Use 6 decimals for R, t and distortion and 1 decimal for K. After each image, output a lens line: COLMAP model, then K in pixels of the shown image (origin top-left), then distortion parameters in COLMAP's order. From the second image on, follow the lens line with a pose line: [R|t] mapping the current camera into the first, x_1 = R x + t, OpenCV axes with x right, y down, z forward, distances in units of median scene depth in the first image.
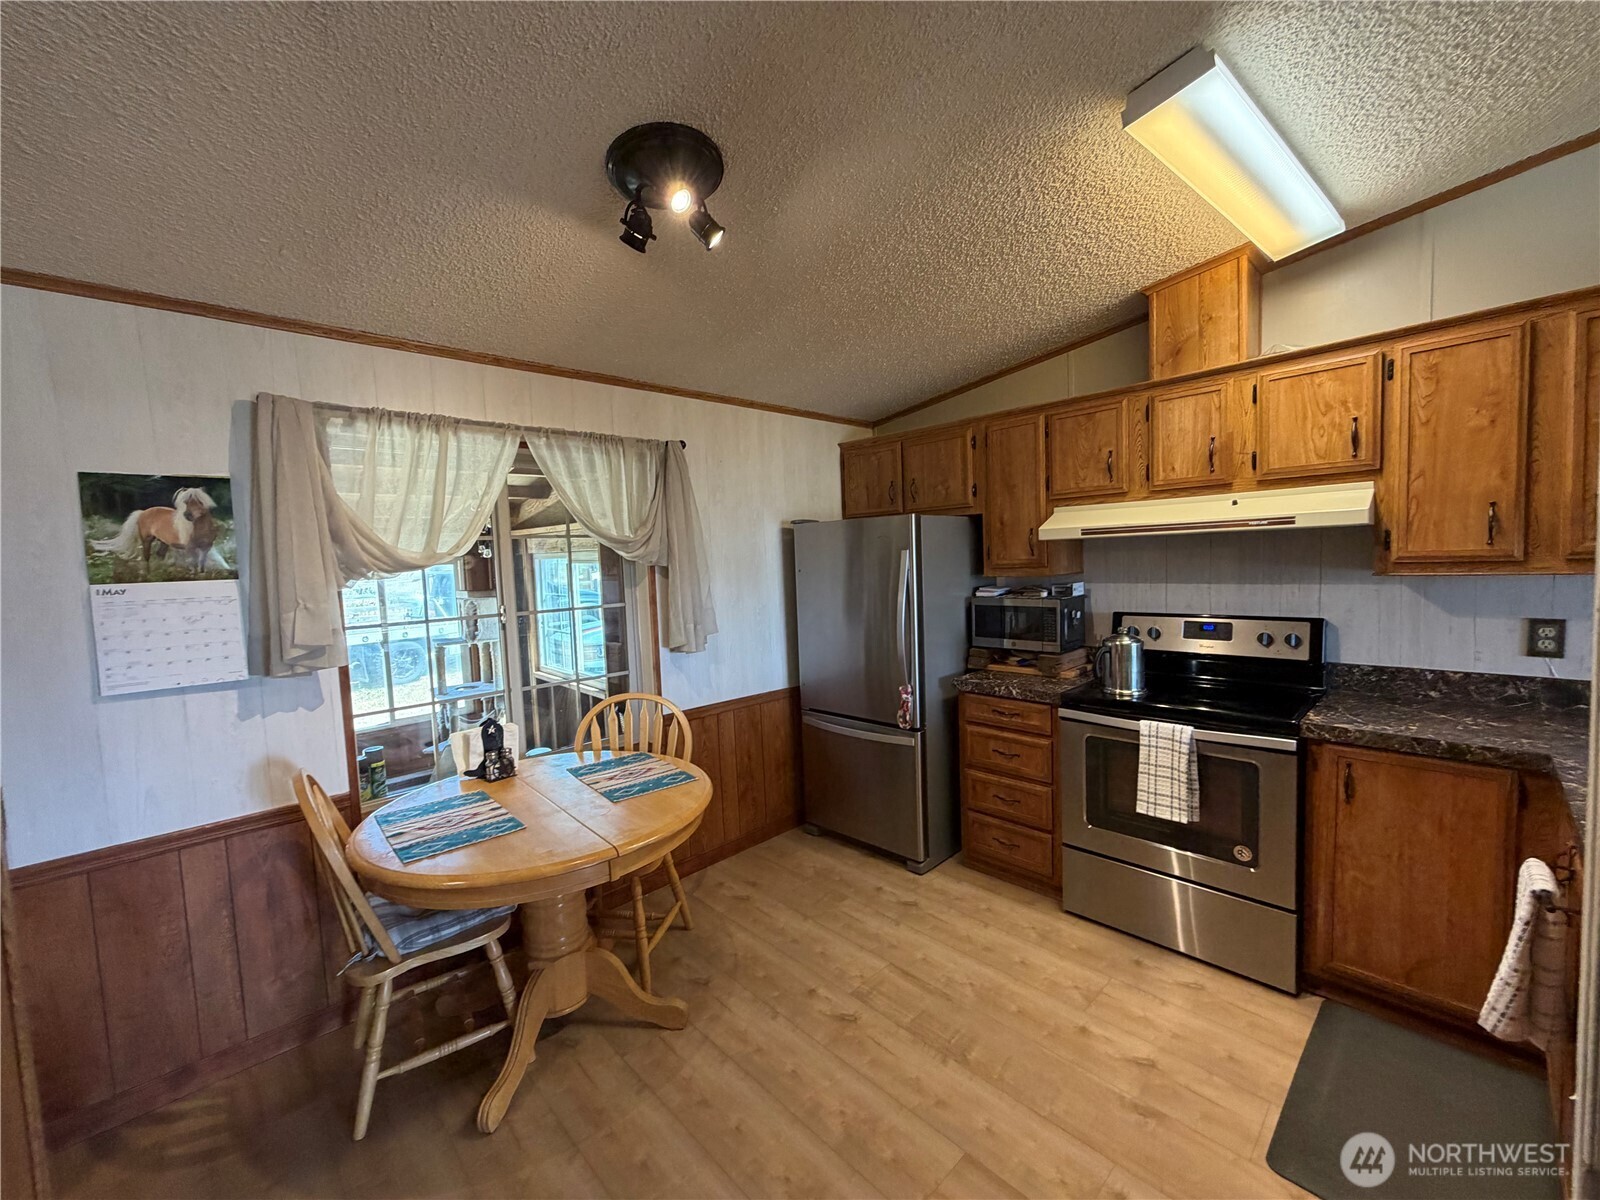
lens RADIAL K [[639.8, 0, 795.6], [0, 639.8, 597.9], [0, 0, 1]] dist [0.000067, 0.000359]
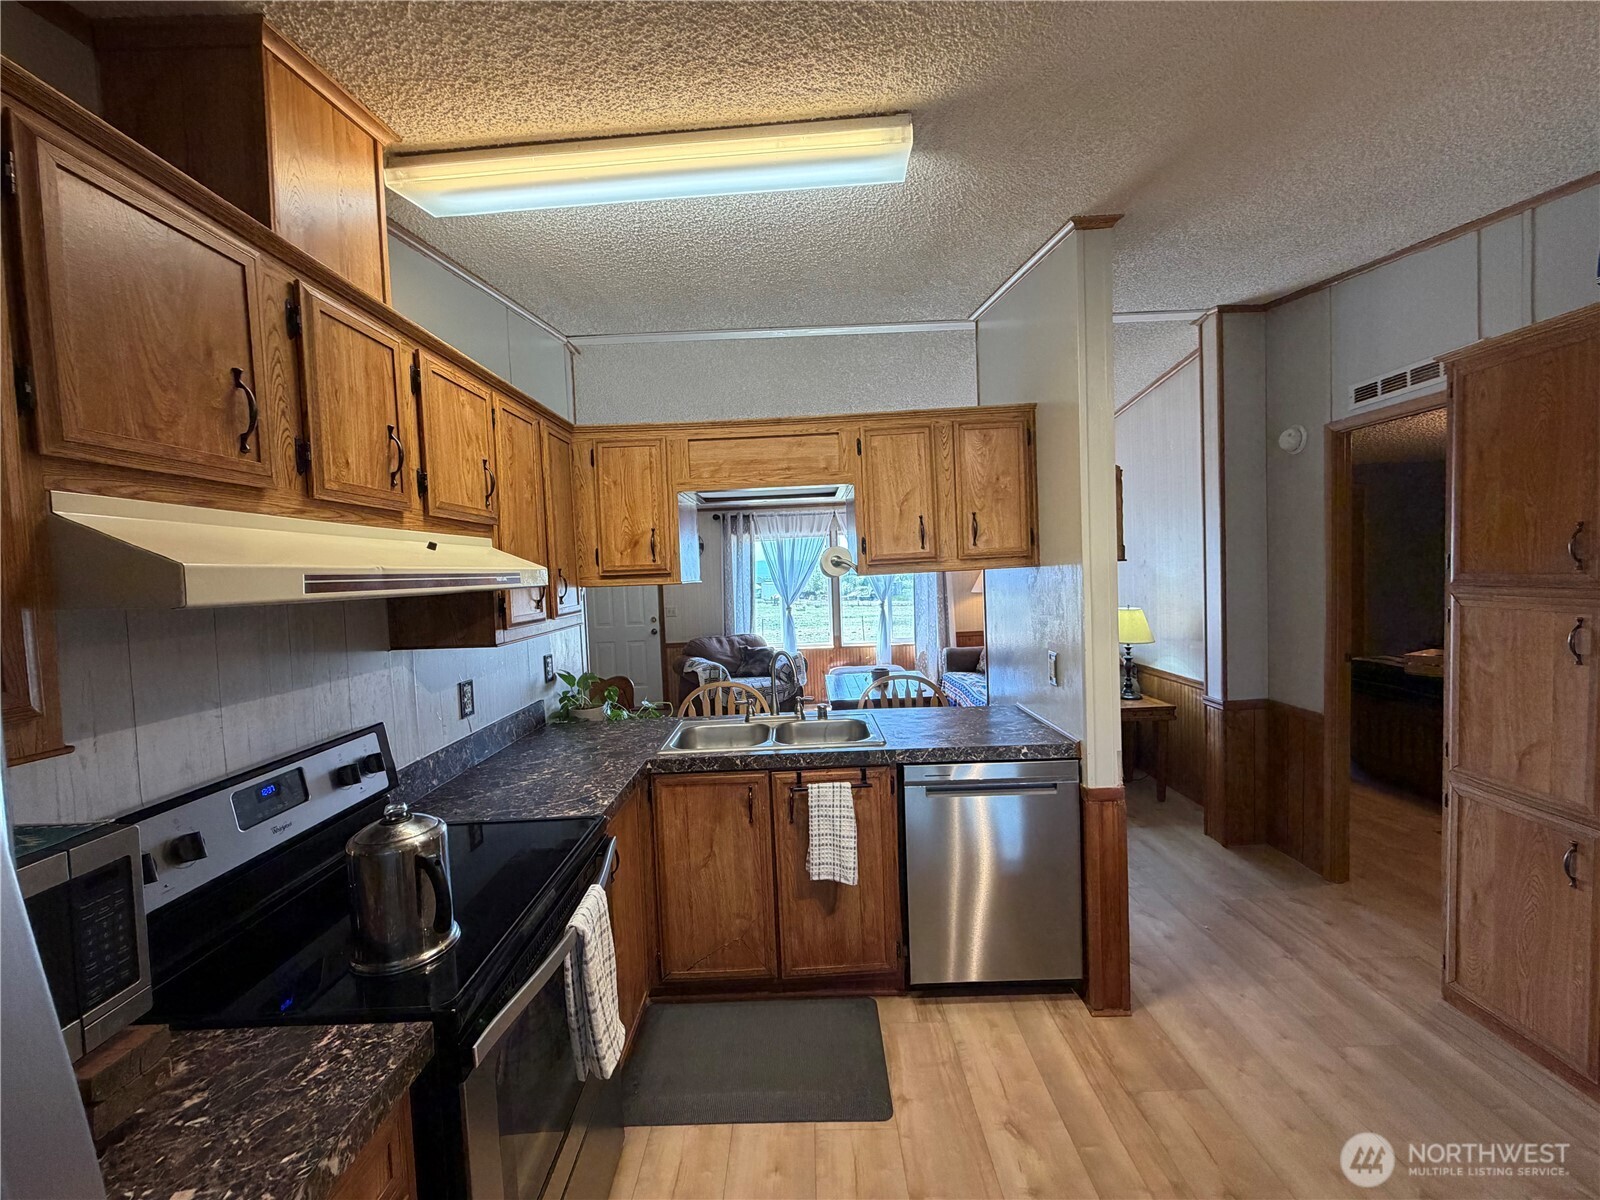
lens RADIAL K [[639.8, 0, 796.2], [0, 639.8, 596.3], [0, 0, 1]] dist [0.000067, 0.000359]
pose [[-0.719247, 0.040819, 0.693554, 0.007523], [0.111502, 0.992114, 0.057242, -0.095071], [-0.685749, 0.118504, -0.718127, 1.185400]]
